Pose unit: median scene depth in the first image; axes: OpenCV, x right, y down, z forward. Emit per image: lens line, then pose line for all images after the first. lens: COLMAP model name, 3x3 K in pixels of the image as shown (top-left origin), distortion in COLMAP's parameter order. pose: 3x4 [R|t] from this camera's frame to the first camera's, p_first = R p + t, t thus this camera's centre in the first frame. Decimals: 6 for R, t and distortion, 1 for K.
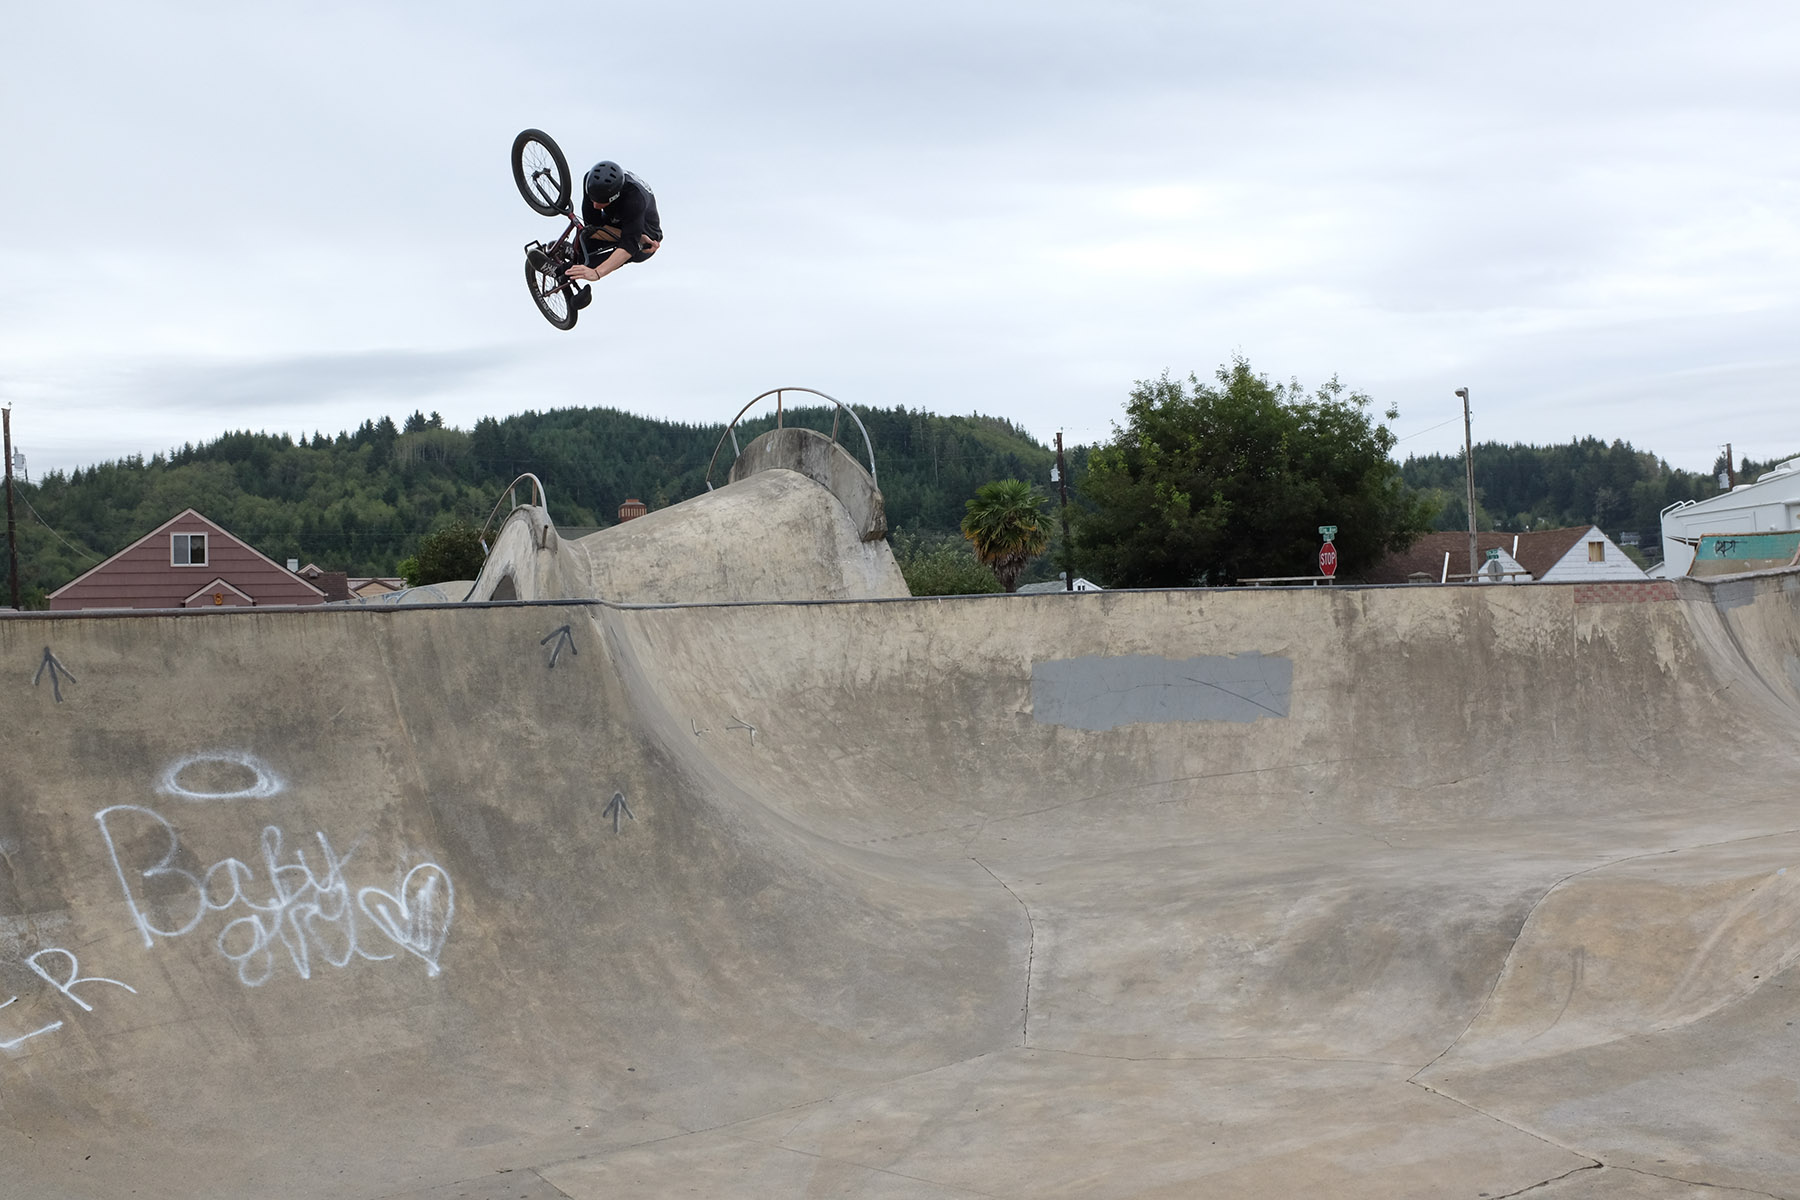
lens RADIAL K [[1825.8, 0, 900.0], [0, 1825.8, 600.0], [0, 0, 1]] dist [-0.121849, 0.223479]
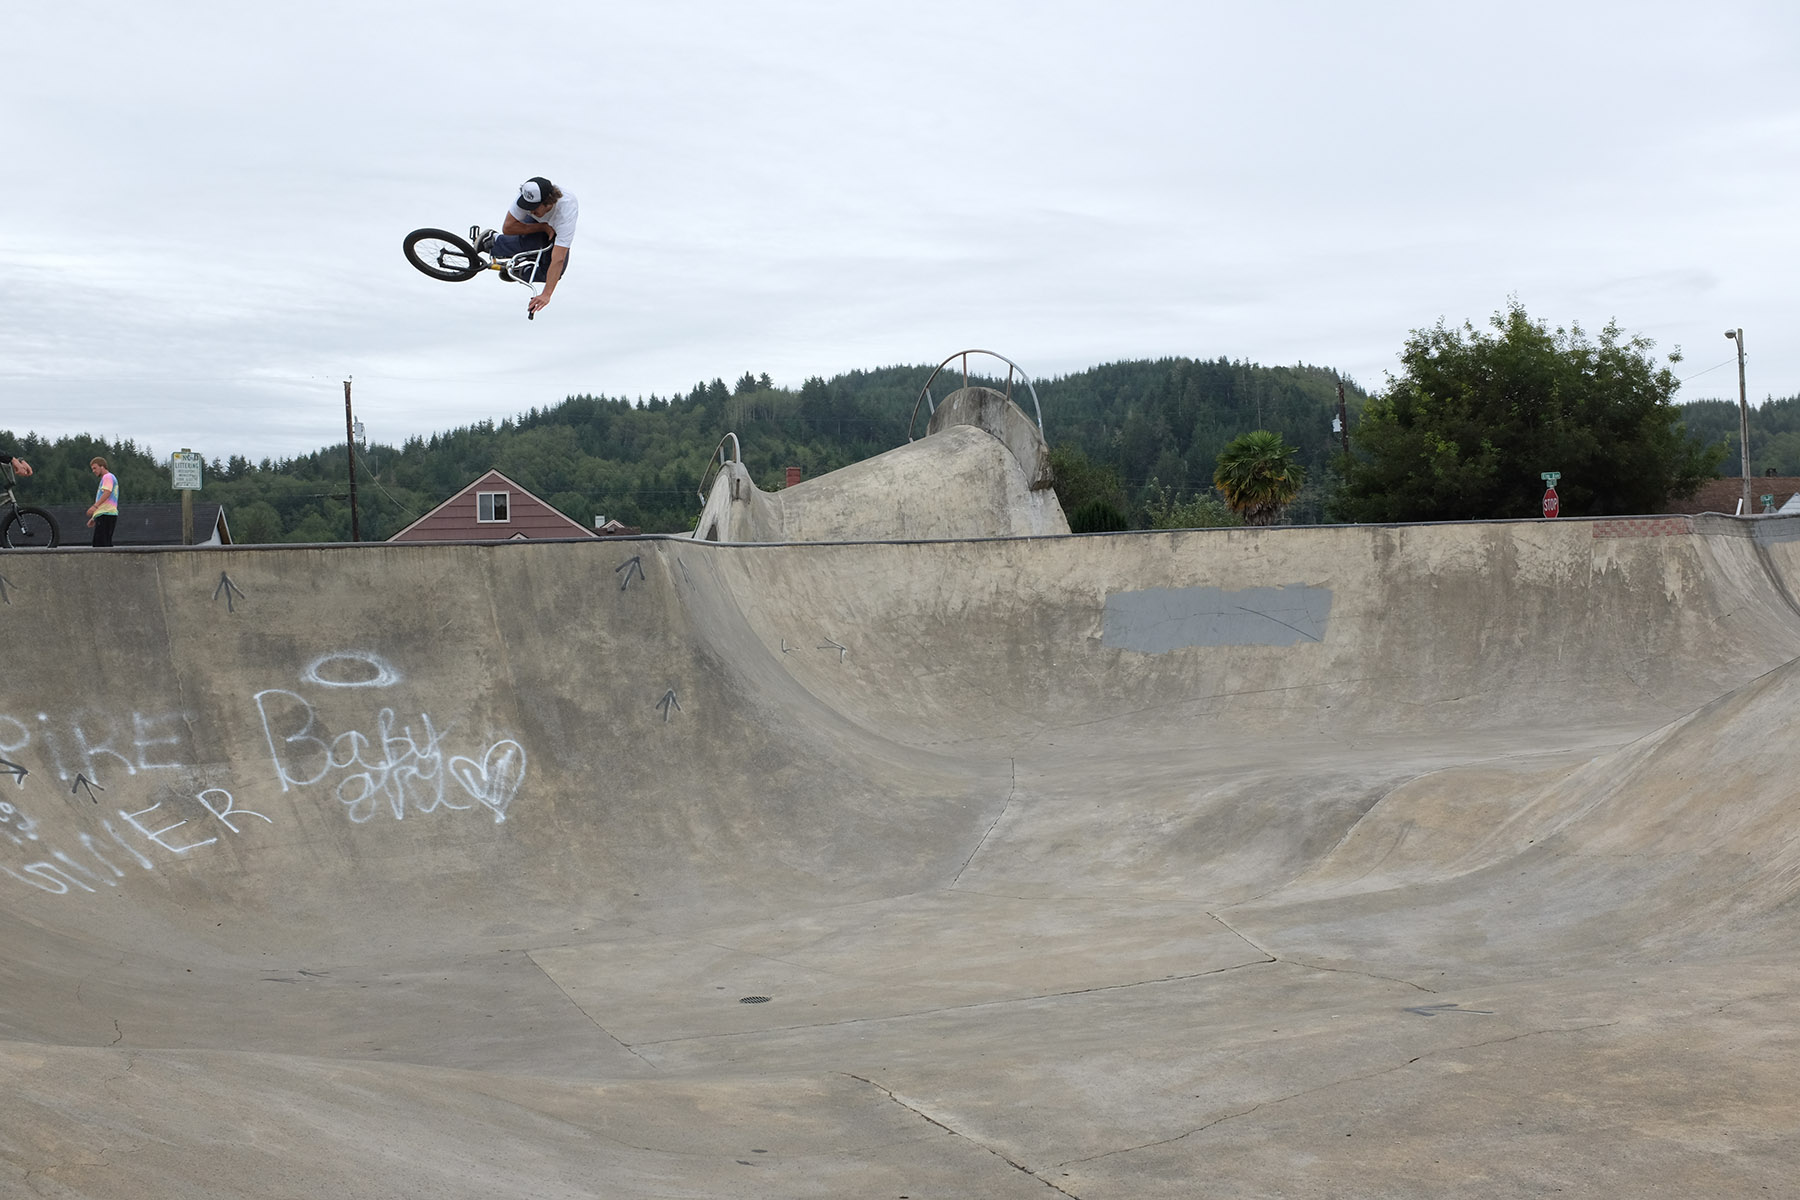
lens RADIAL K [[1825.8, 0, 900.0], [0, 1825.8, 600.0], [0, 0, 1]] dist [-0.121849, 0.223479]
pose [[0.983620, -0.001070, -0.180252, 0.162168], [0.005517, 0.999693, 0.024172, 0.010818], [0.180171, -0.024771, 0.983323, -0.142711]]
